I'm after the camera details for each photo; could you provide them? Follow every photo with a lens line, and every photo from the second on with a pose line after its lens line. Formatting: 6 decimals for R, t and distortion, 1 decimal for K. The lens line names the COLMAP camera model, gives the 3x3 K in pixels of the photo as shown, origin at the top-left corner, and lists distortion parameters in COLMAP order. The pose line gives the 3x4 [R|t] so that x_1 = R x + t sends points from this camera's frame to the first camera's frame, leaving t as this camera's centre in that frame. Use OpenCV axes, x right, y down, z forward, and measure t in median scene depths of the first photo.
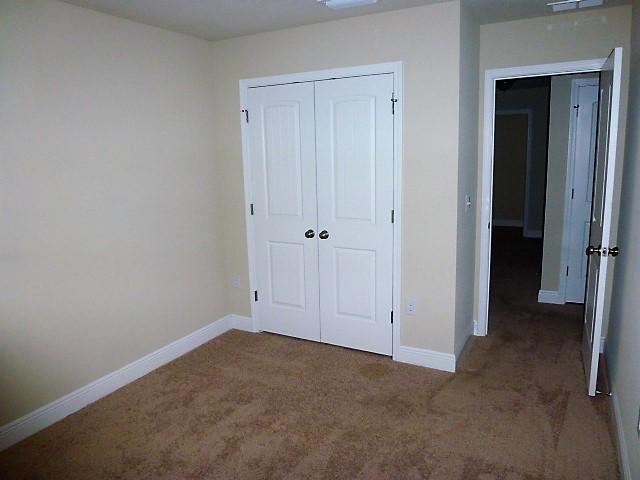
lens RADIAL K [[460.3, 0, 319.0], [0, 460.3, 235.4], [0, 0, 1]] dist [-0.037511, -0.000422]
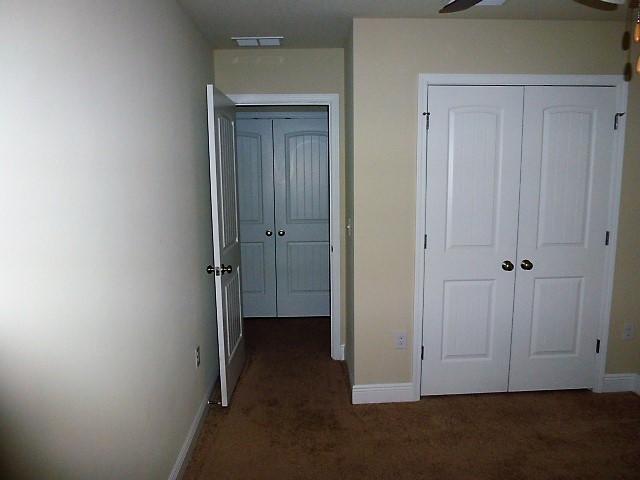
lens RADIAL K [[484.0, 0, 319.9], [0, 484.0, 243.8], [0, 0, 1]] dist [-0.015725, -0.005975]
pose [[0.837155, -0.064356, 0.543166, -0.768009], [0.088257, 0.995935, -0.018024, -0.056053], [-0.539798, 0.063026, 0.839432, 0.432691]]
